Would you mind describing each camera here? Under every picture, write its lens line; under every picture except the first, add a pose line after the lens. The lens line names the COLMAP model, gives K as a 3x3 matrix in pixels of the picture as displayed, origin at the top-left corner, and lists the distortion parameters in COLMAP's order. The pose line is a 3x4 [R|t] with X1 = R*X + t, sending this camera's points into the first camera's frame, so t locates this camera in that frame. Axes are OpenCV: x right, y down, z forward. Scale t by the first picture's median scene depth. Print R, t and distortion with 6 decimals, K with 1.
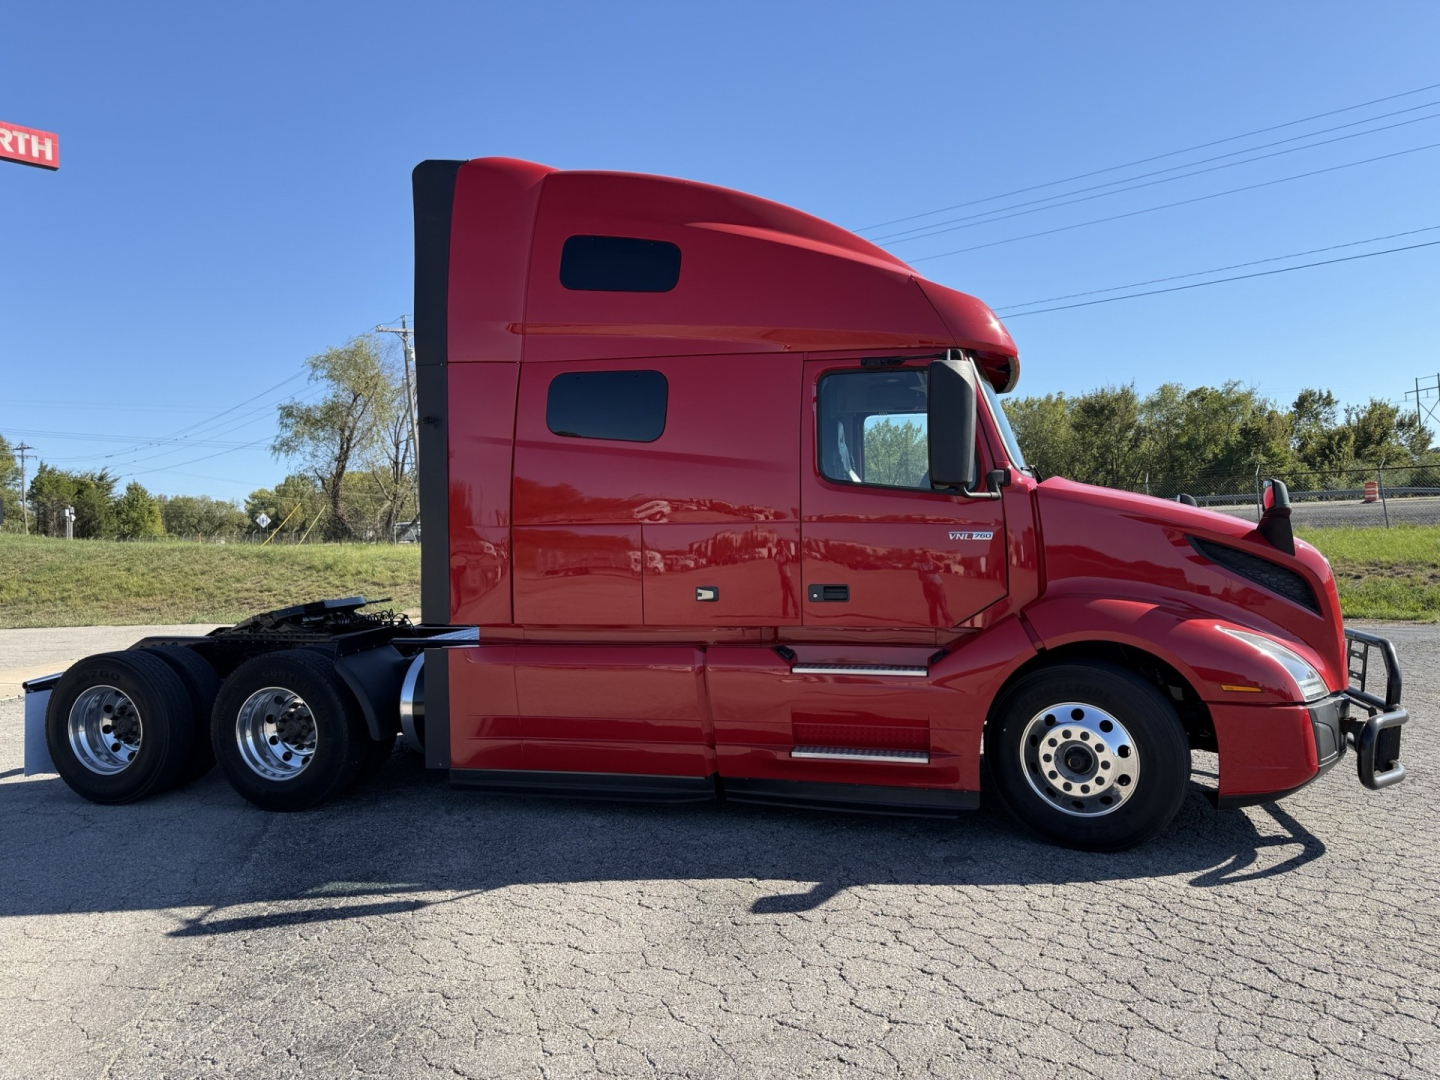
lens RADIAL K [[1025.2, 0, 718.4], [0, 1025.2, 537.6], [0, 0, 1]] dist [0.014911, -0.023585]
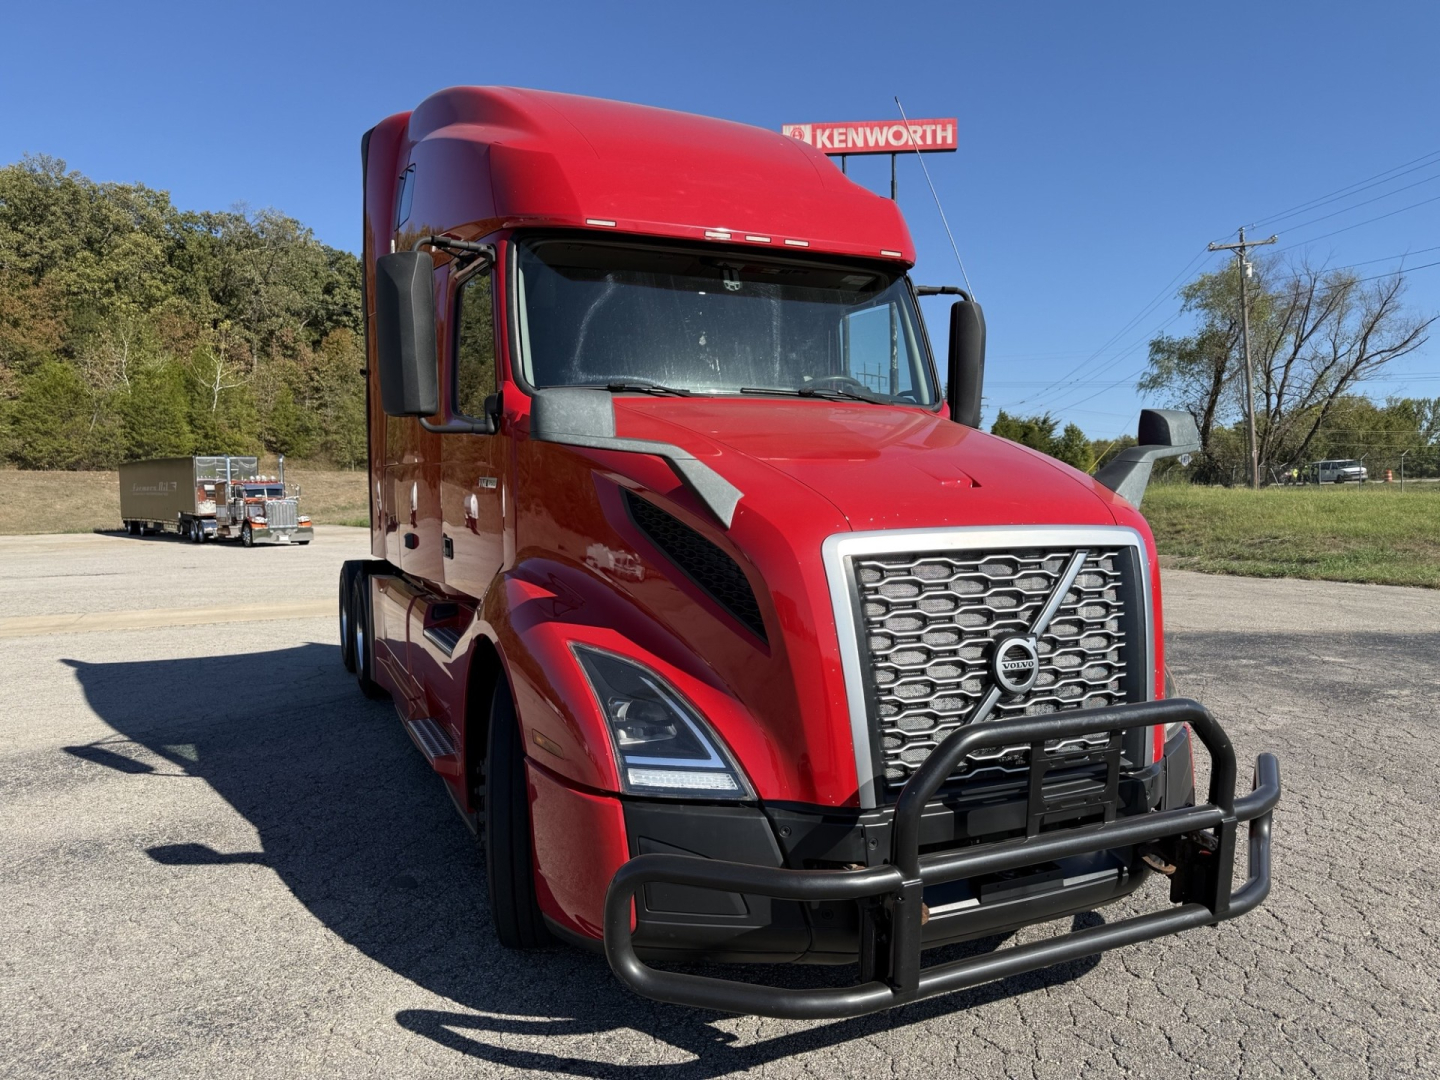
lens RADIAL K [[1025.2, 0, 718.1], [0, 1025.2, 542.5], [0, 0, 1]] dist [0.014911, -0.023585]
pose [[0.630095, 0.056022, -0.774495, 0.082093], [-0.005989, 0.997715, 0.067295, -0.000840], [0.776495, -0.037764, 0.628991, 0.056982]]
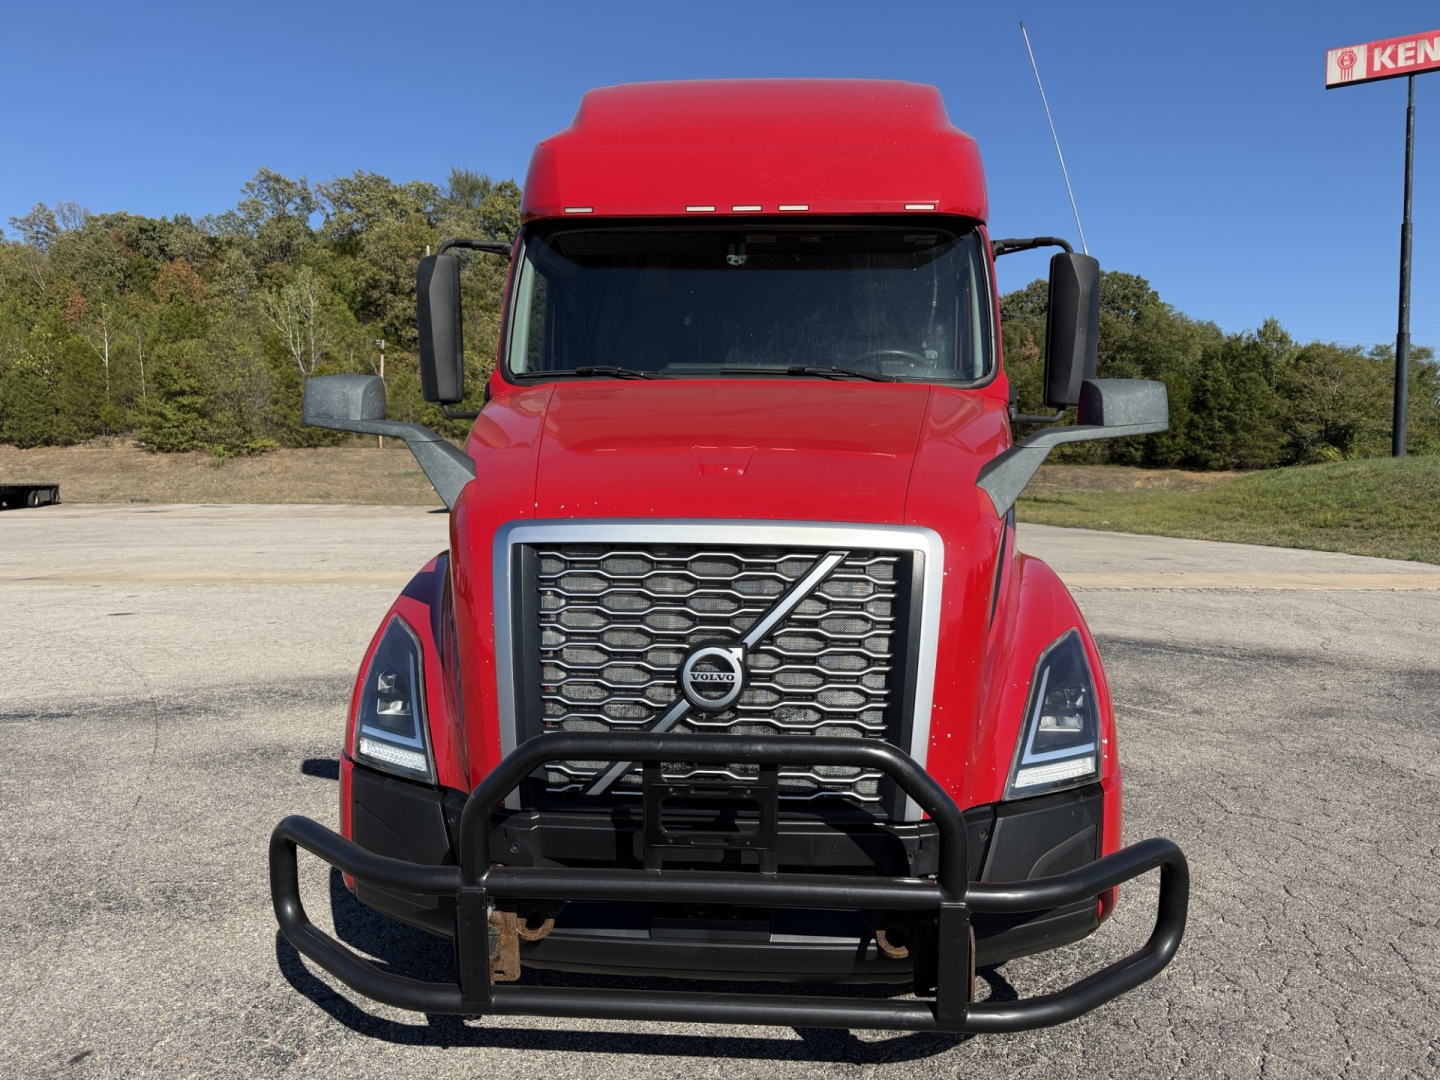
lens RADIAL K [[1025.2, 0, 722.6], [0, 1025.2, 537.5], [0, 0, 1]] dist [0.014911, -0.023585]
pose [[0.190067, 0.084084, -0.978164, 0.094080], [-0.012568, 0.996452, 0.083214, -0.001178], [0.981691, -0.003522, 0.190450, 0.088584]]
